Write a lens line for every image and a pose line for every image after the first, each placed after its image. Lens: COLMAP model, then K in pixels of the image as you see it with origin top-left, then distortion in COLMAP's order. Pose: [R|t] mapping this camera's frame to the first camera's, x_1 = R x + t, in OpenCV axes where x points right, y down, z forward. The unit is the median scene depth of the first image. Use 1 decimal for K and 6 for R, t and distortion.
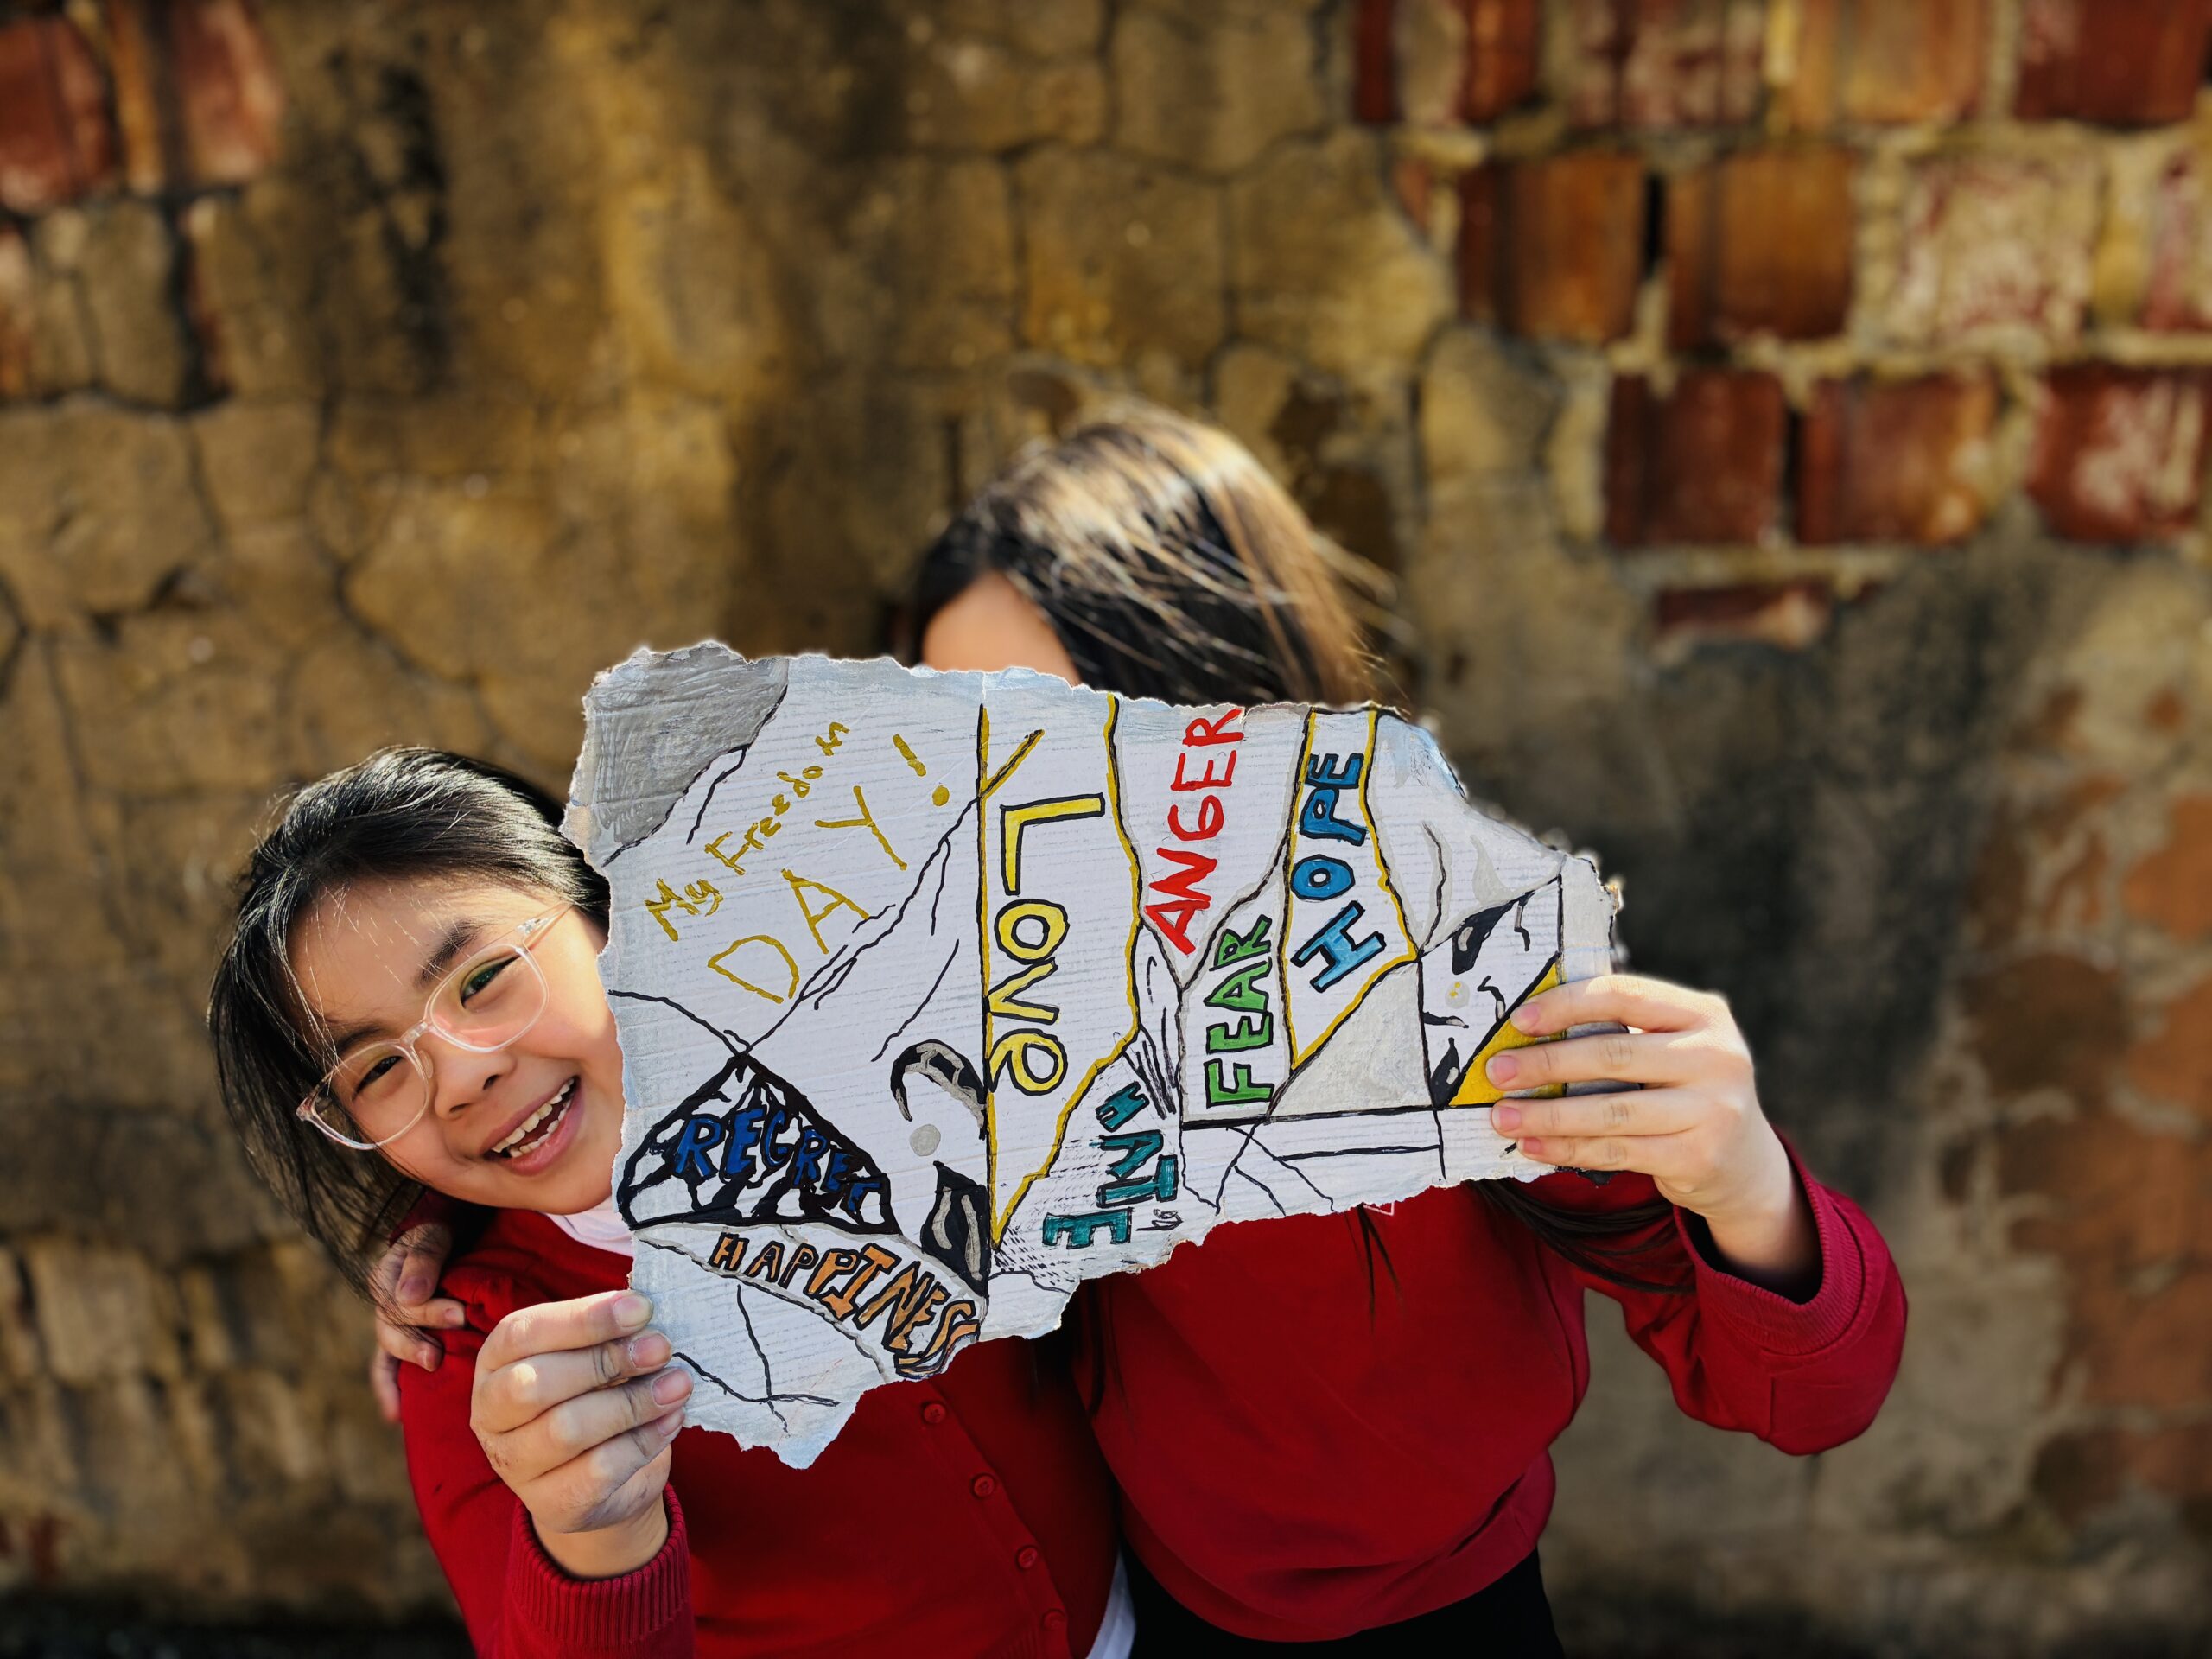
lens RADIAL K [[1658.9, 0, 1109.8], [0, 1658.9, 824.1], [0, 0, 1]] dist [0.030515, -0.042262]
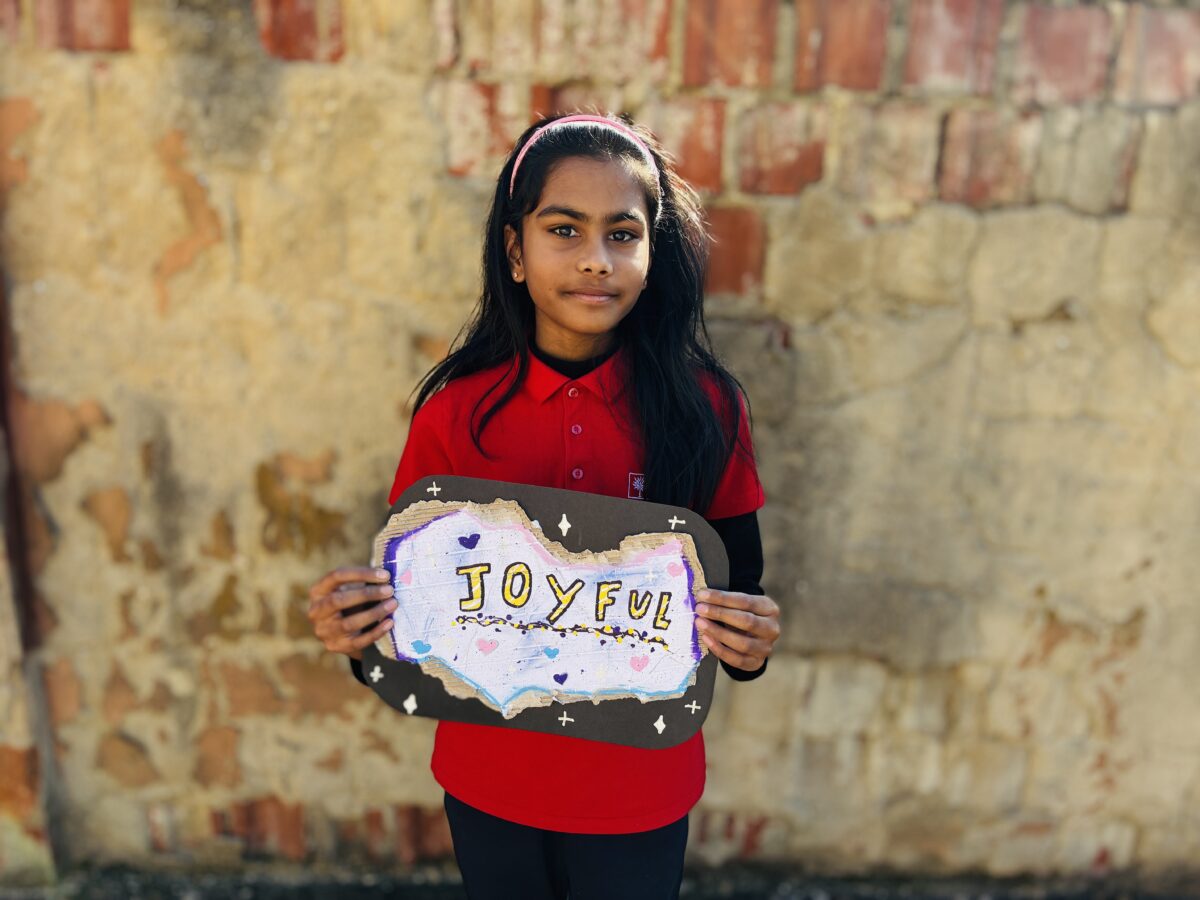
lens RADIAL K [[900.0, 0, 595.0], [0, 900.0, 449.9], [0, 0, 1]] dist [0.030515, -0.042262]
pose [[0.992638, 0.049772, 0.110422, -1.240108], [-0.045953, 0.998263, -0.036870, 0.084122], [-0.112065, 0.031525, 0.993201, 0.043260]]
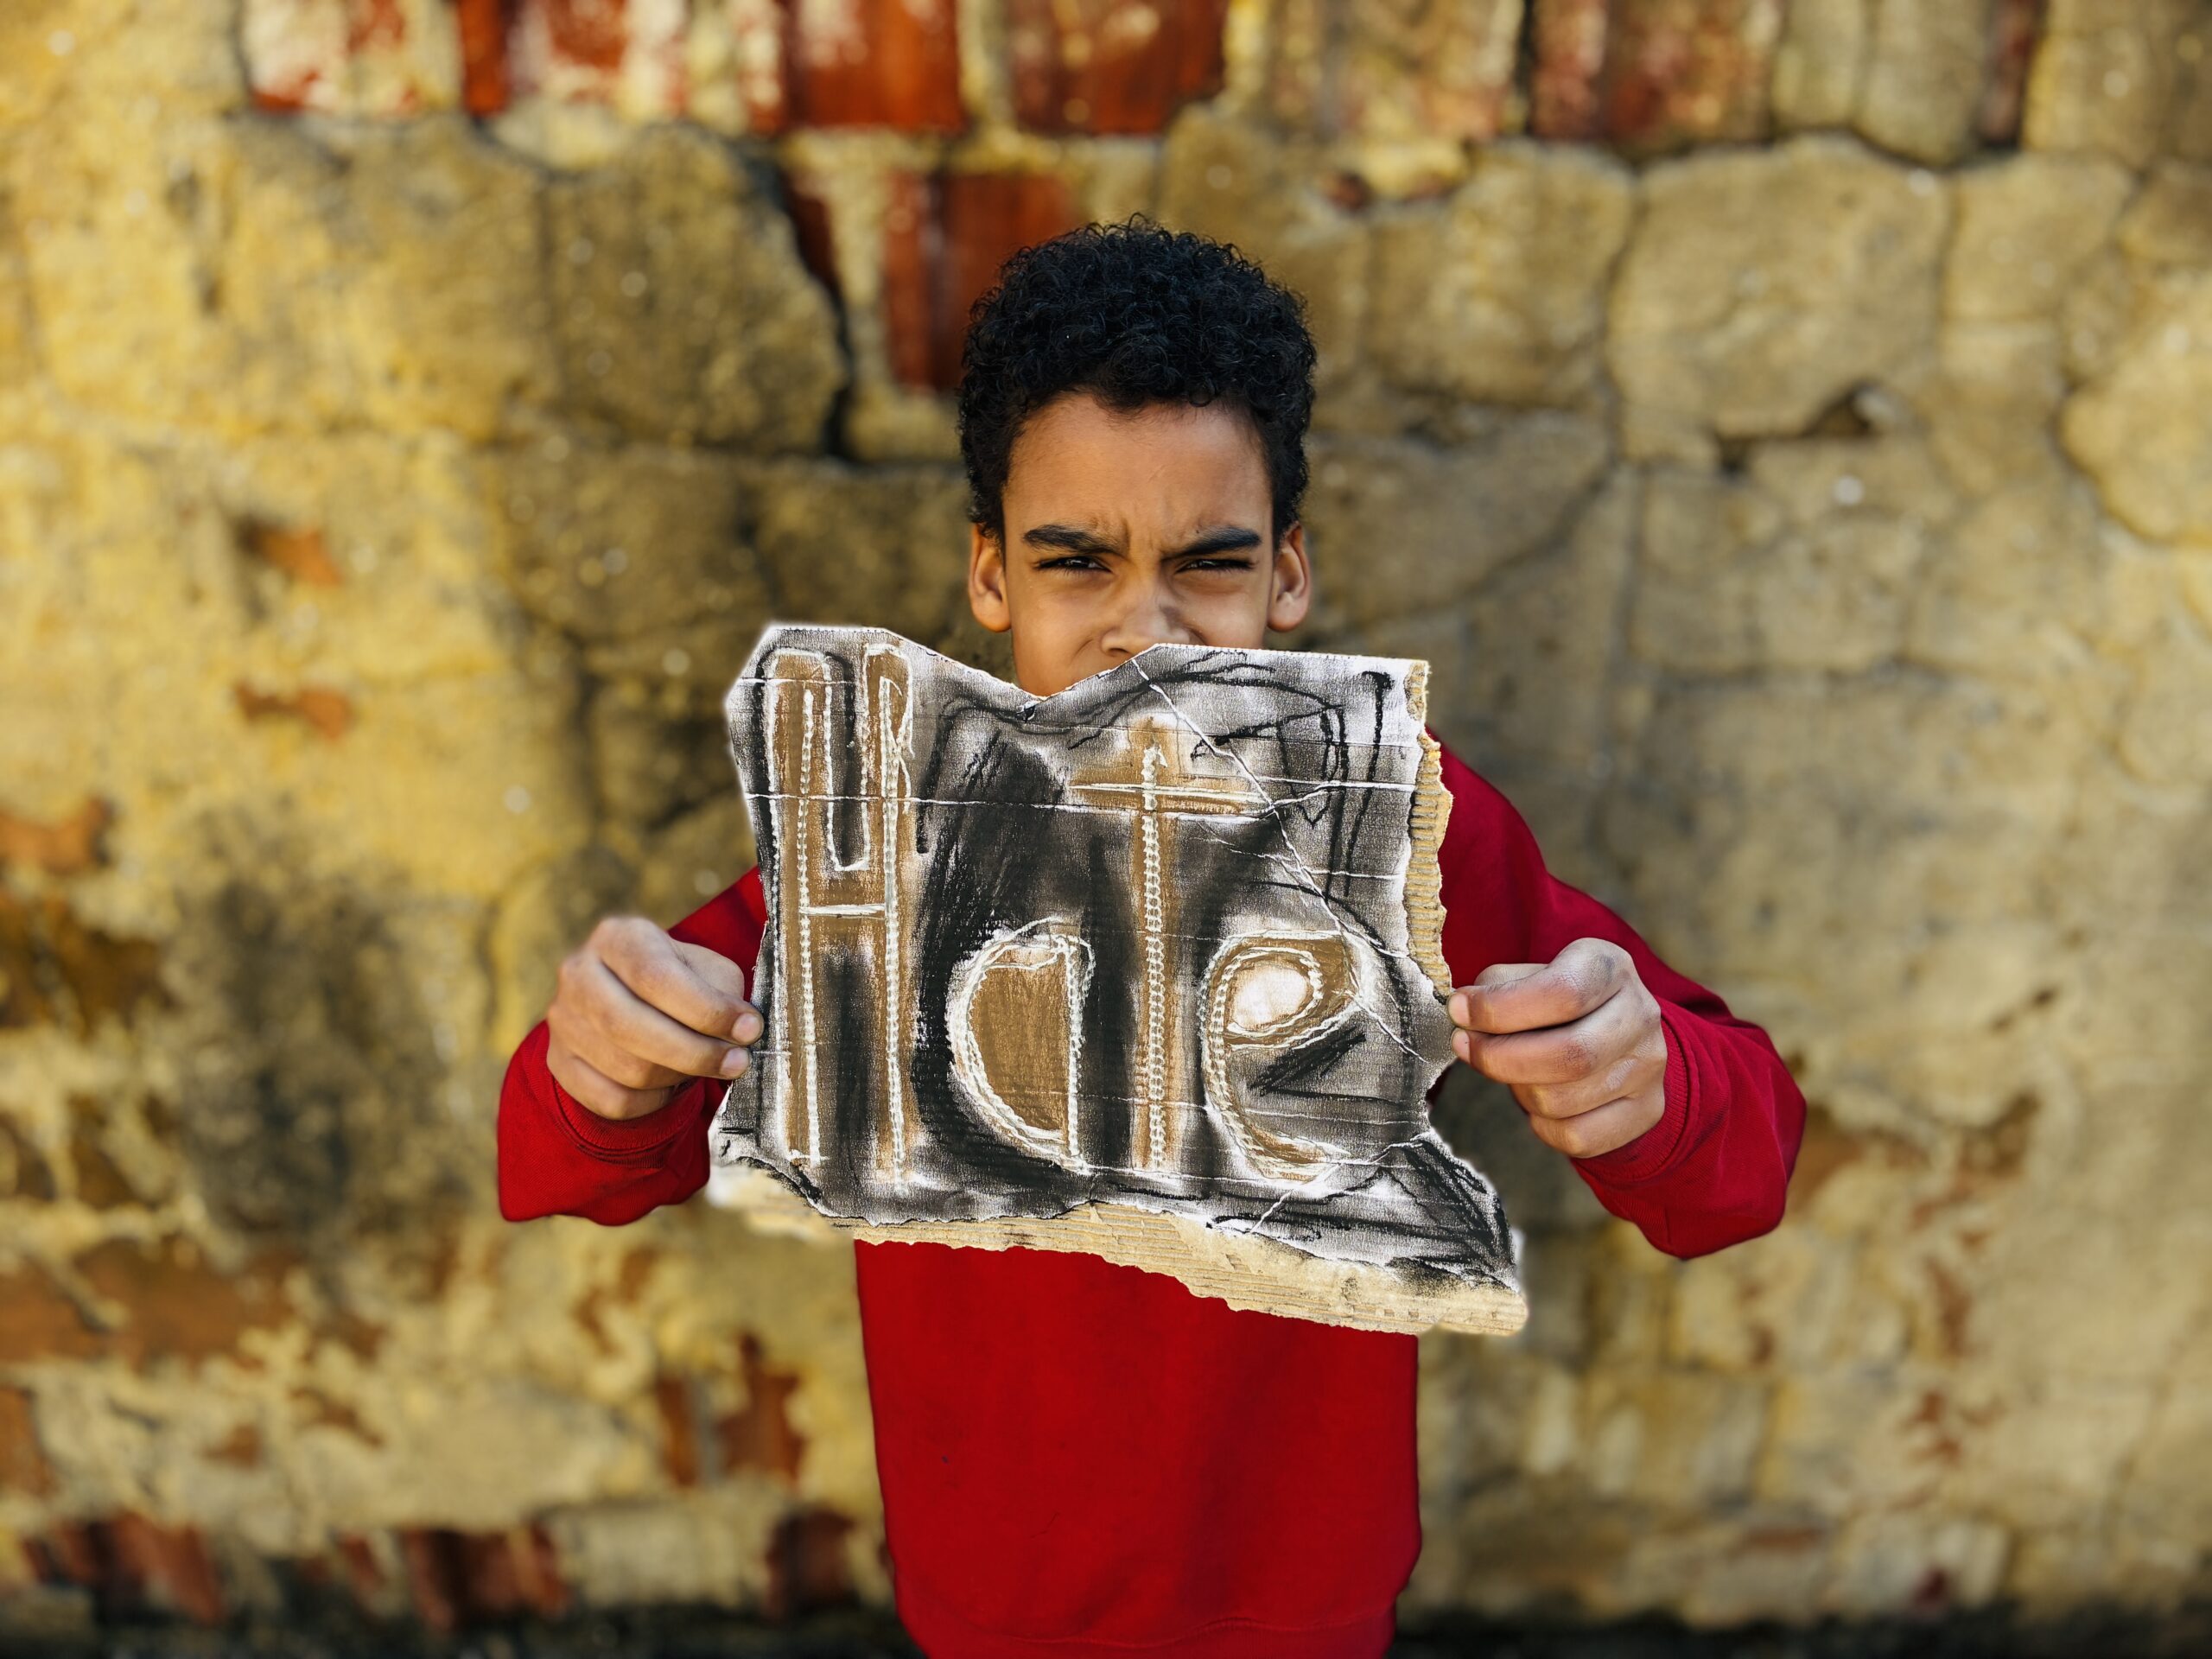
lens RADIAL K [[1658.9, 0, 1106.2], [0, 1658.9, 824.9], [0, 0, 1]] dist [0.030515, -0.042262]
pose [[0.995403, 0.008729, 0.095374, -1.003288], [-0.018634, 0.994459, 0.103462, -0.026049], [-0.093943, -0.104763, 0.990050, 0.271918]]
